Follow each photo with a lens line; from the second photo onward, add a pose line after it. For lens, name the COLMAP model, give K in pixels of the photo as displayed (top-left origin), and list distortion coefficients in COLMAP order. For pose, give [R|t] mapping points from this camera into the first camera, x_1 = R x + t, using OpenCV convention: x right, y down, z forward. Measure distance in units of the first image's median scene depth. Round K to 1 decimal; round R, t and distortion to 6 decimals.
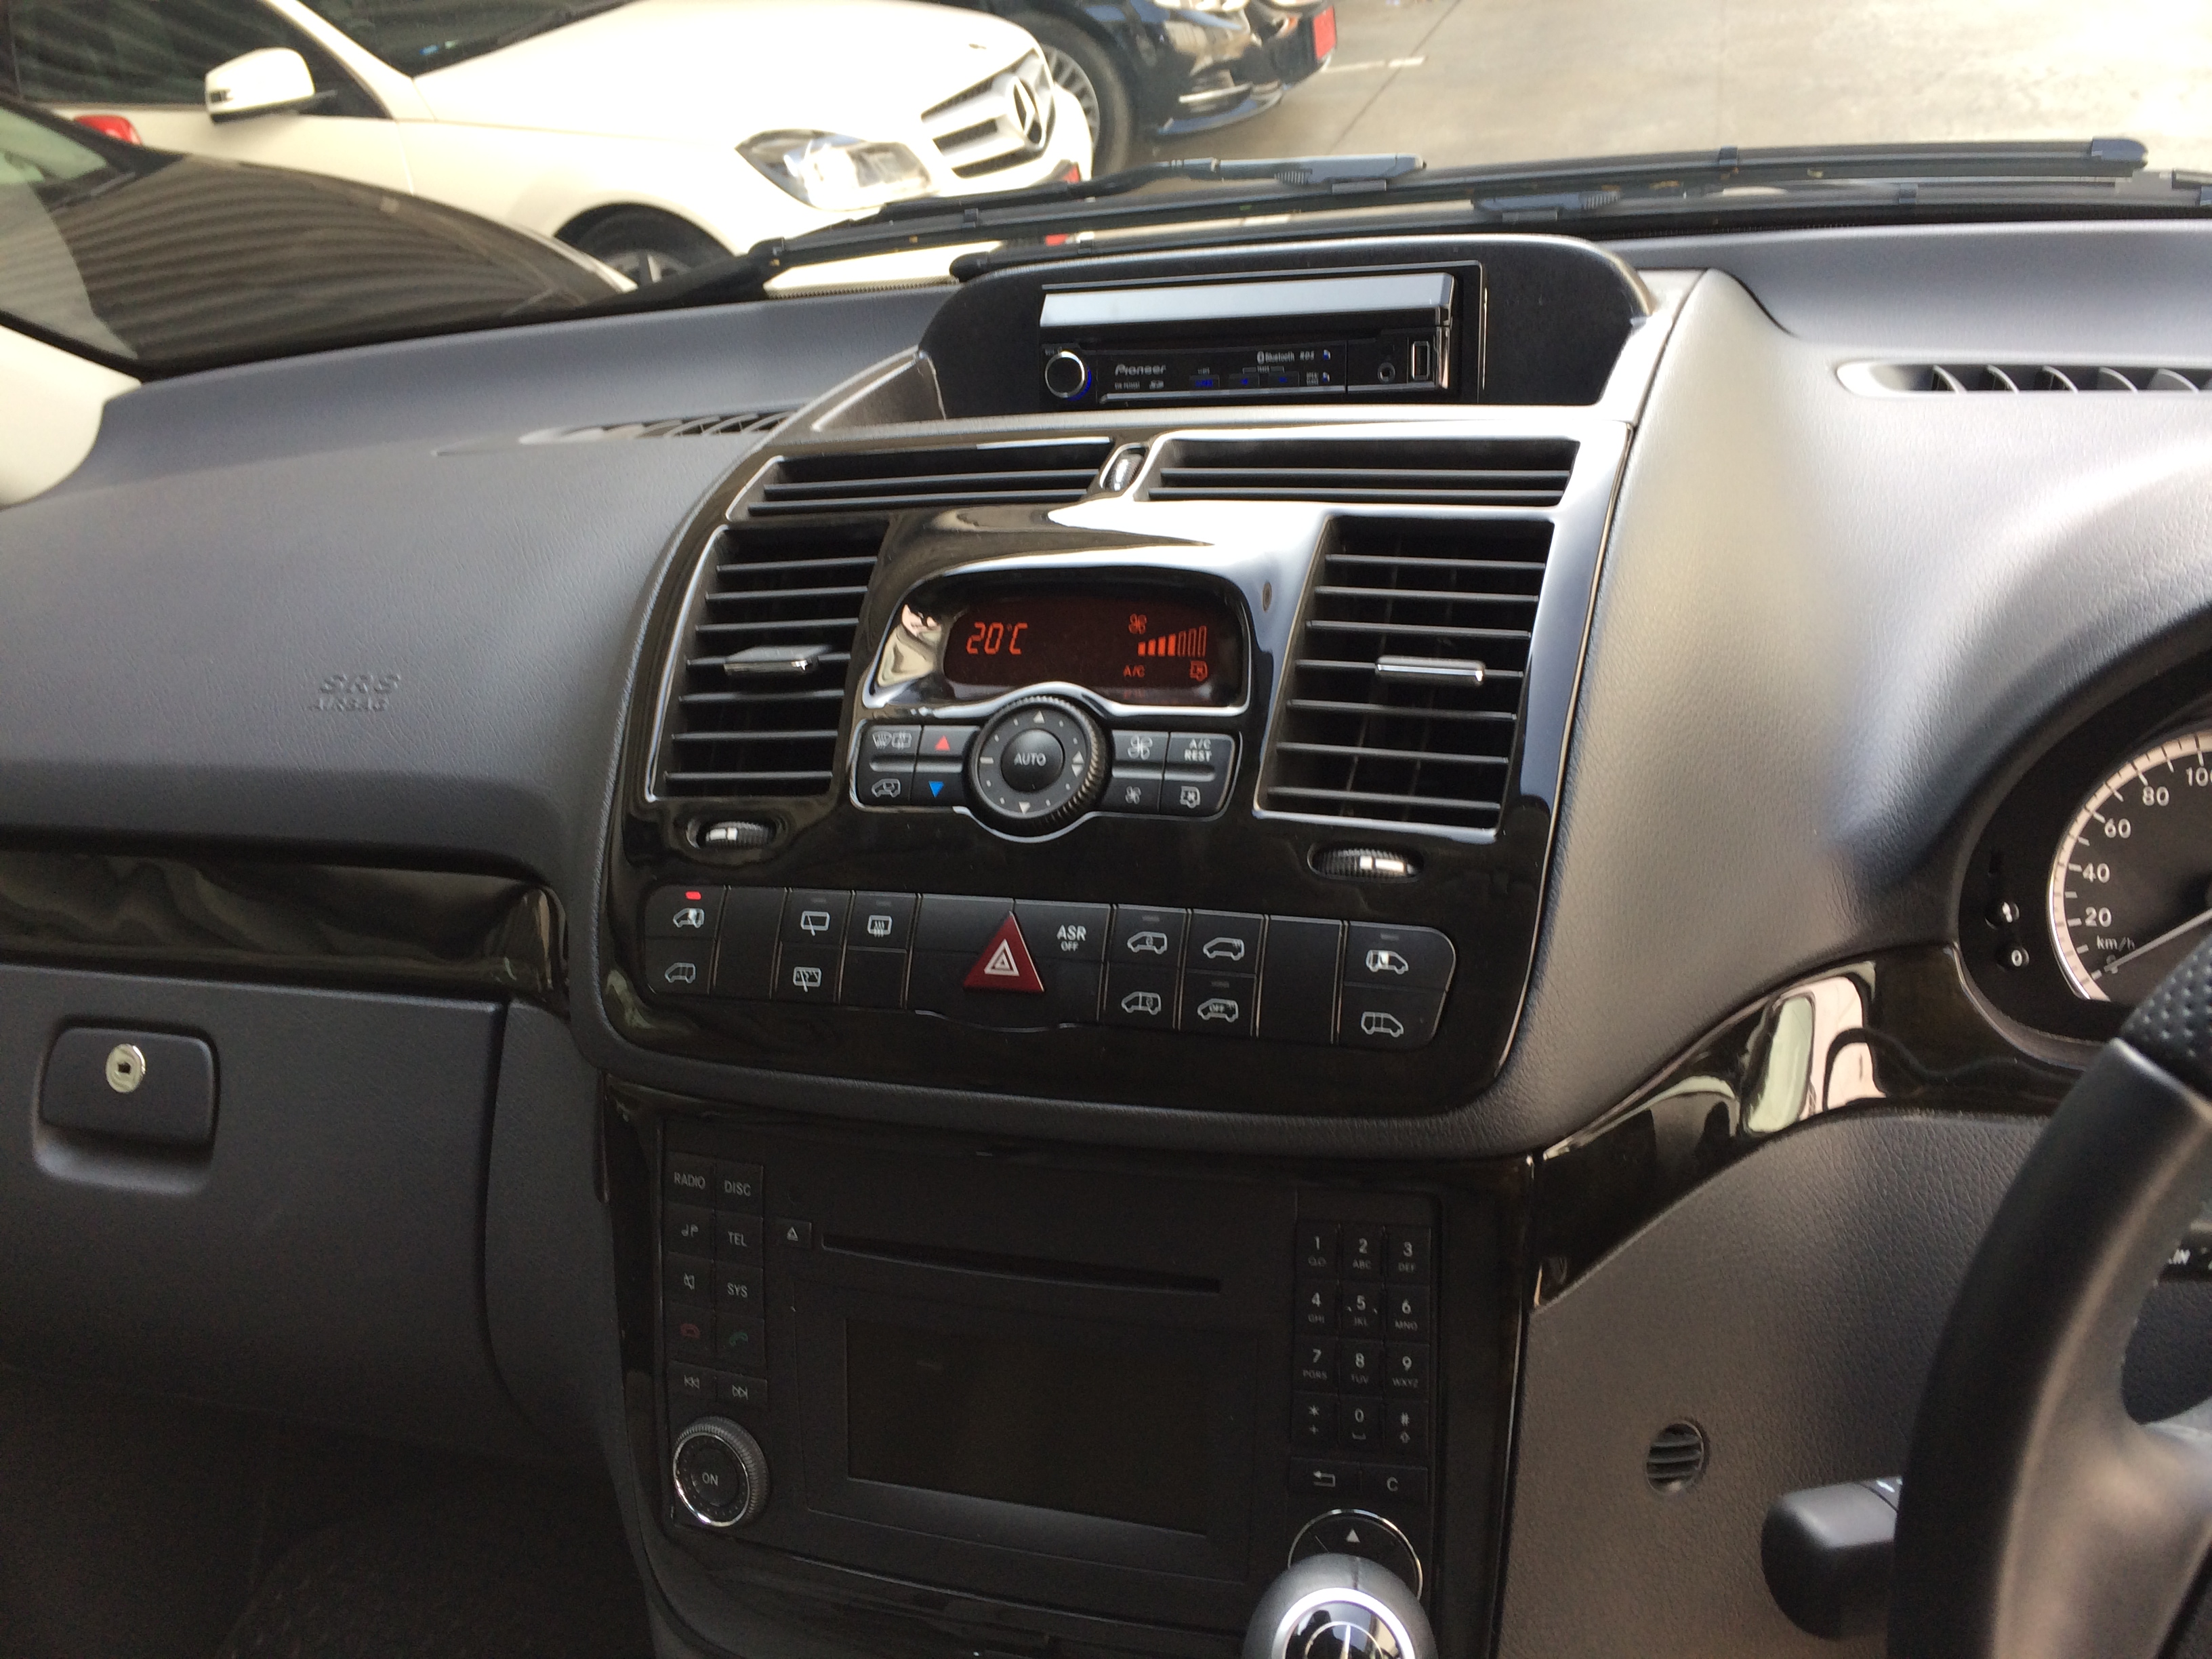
lens RADIAL K [[1939.8, 0, 1091.5], [0, 1939.8, 834.5], [0, 0, 1]] dist [0.057553, -0.091630]
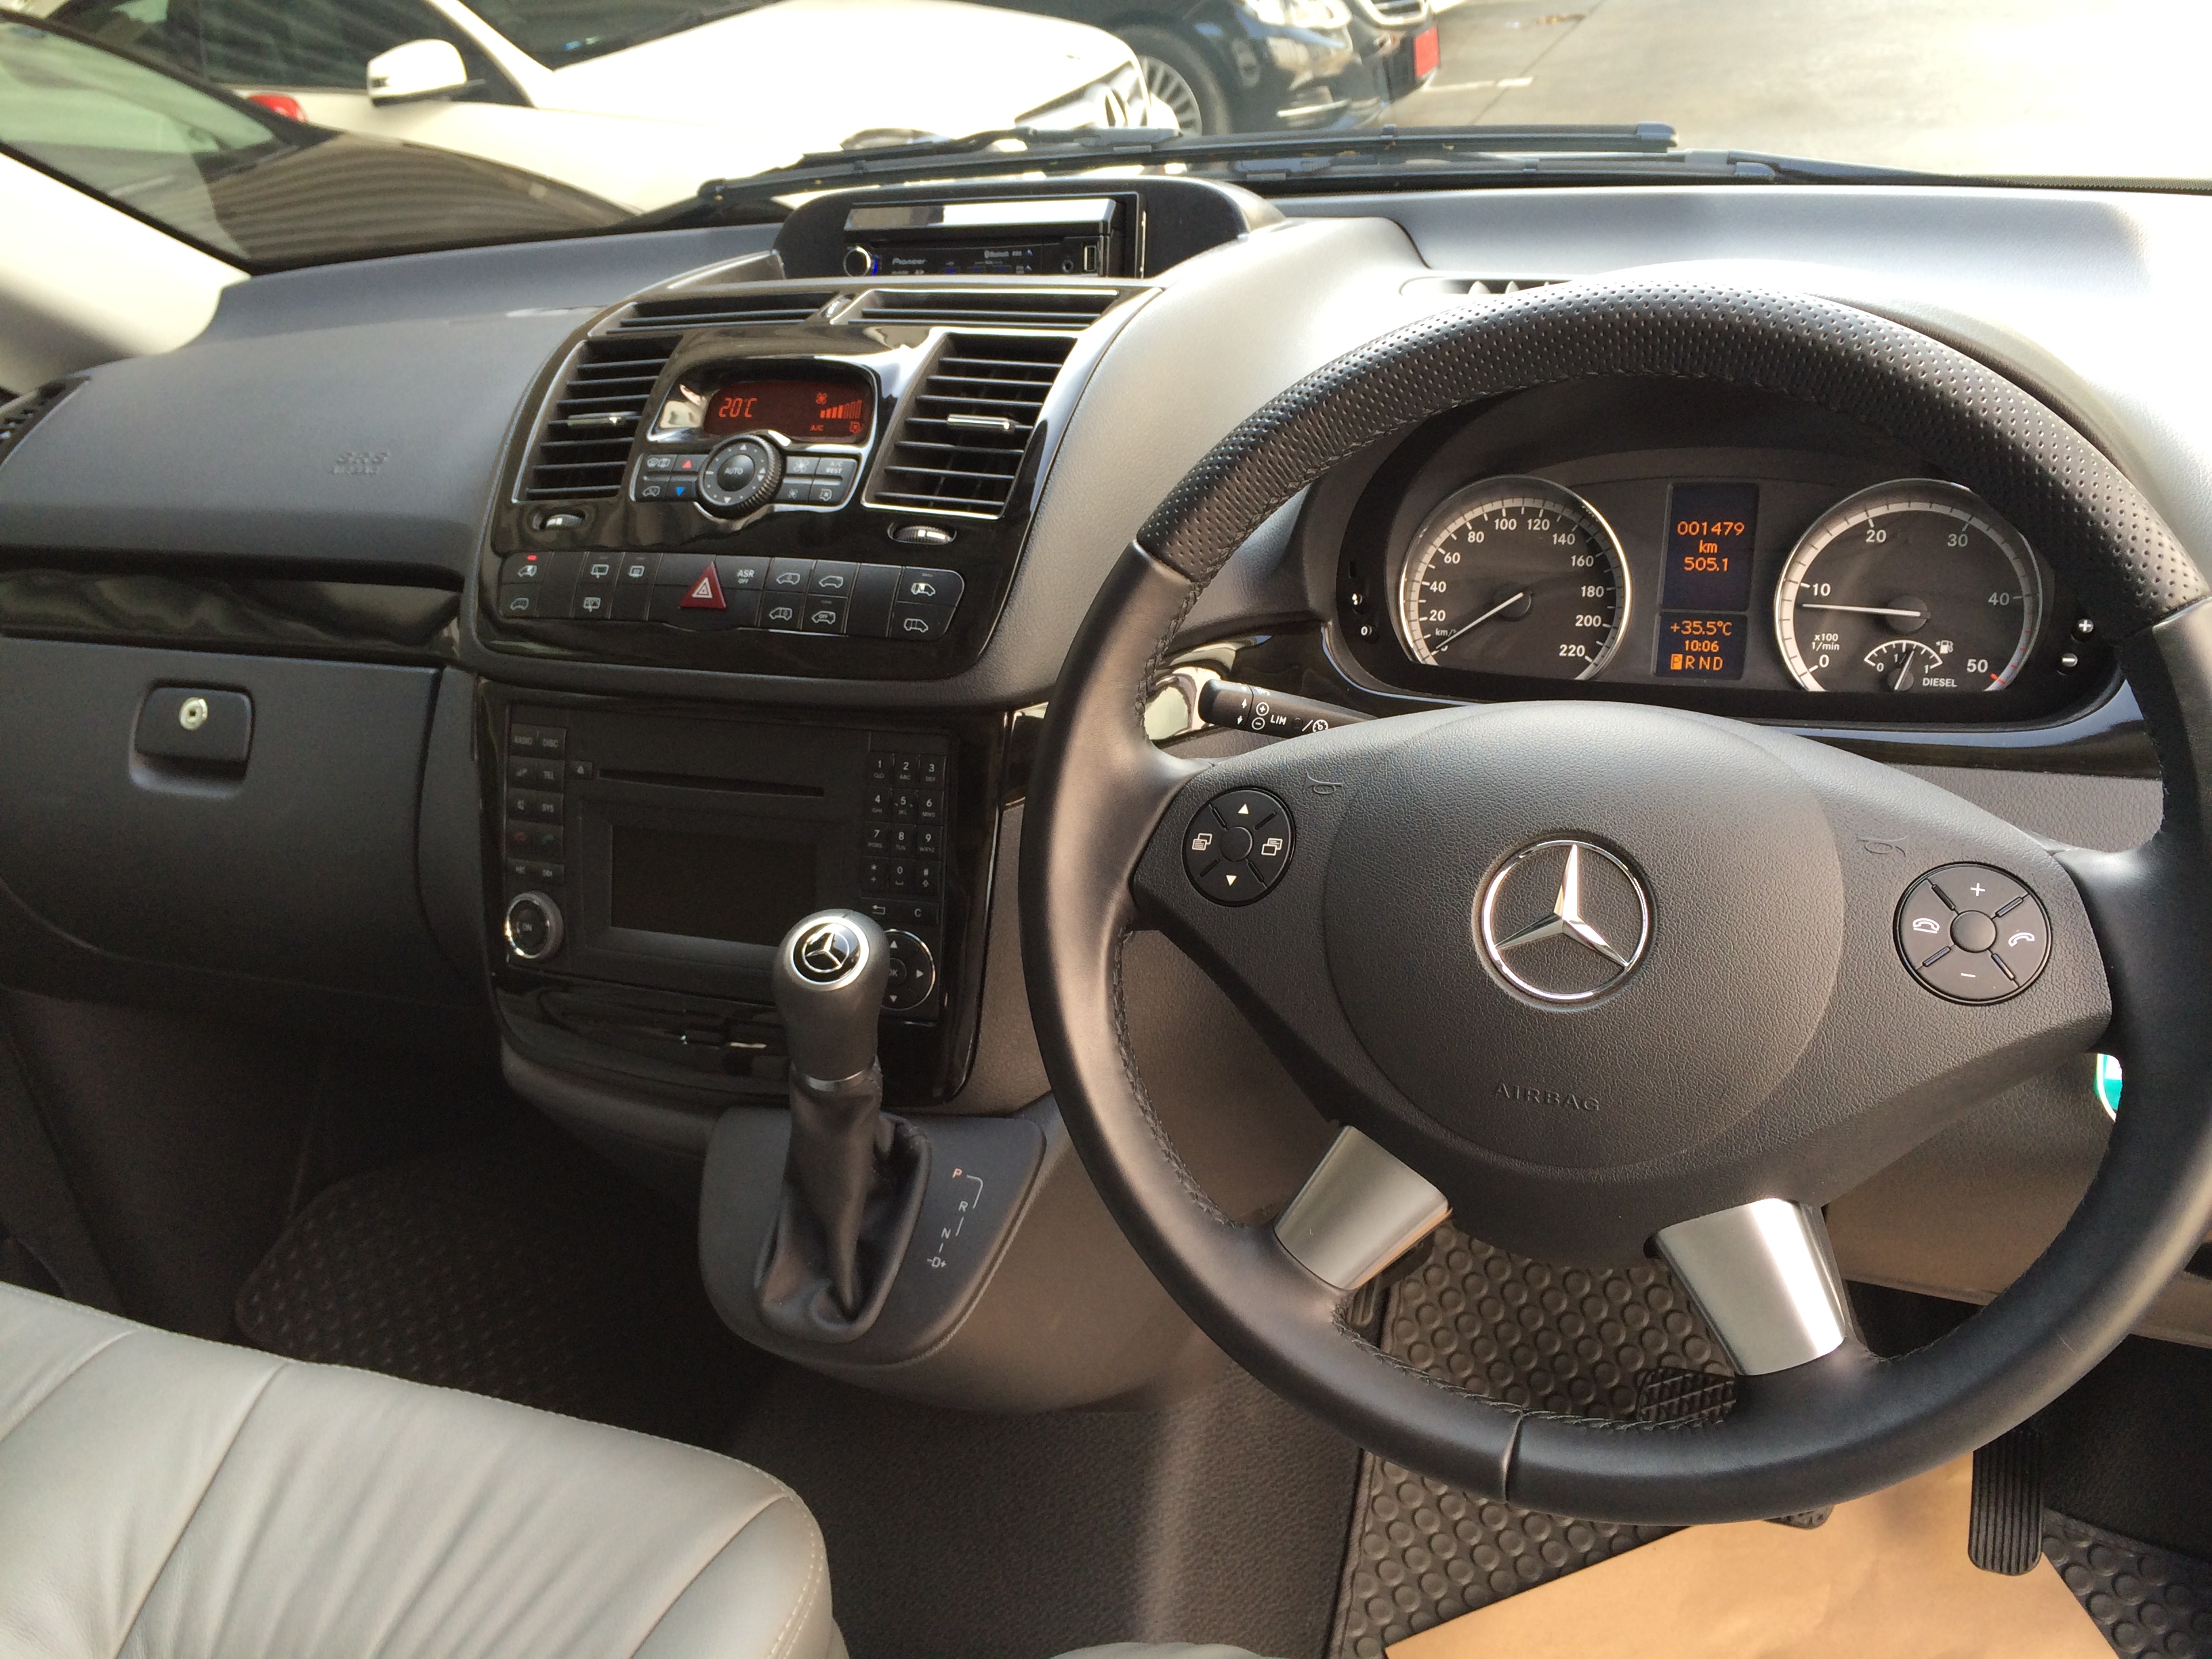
lens RADIAL K [[1939.8, 0, 1120.1], [0, 1939.8, 820.3], [0, 0, 1]] dist [0.057553, -0.091630]
pose [[0.997466, 0.046501, -0.053851, 0.297212], [-0.047204, 0.998815, -0.011862, 0.194881], [0.053235, 0.014374, 0.998479, -0.448183]]
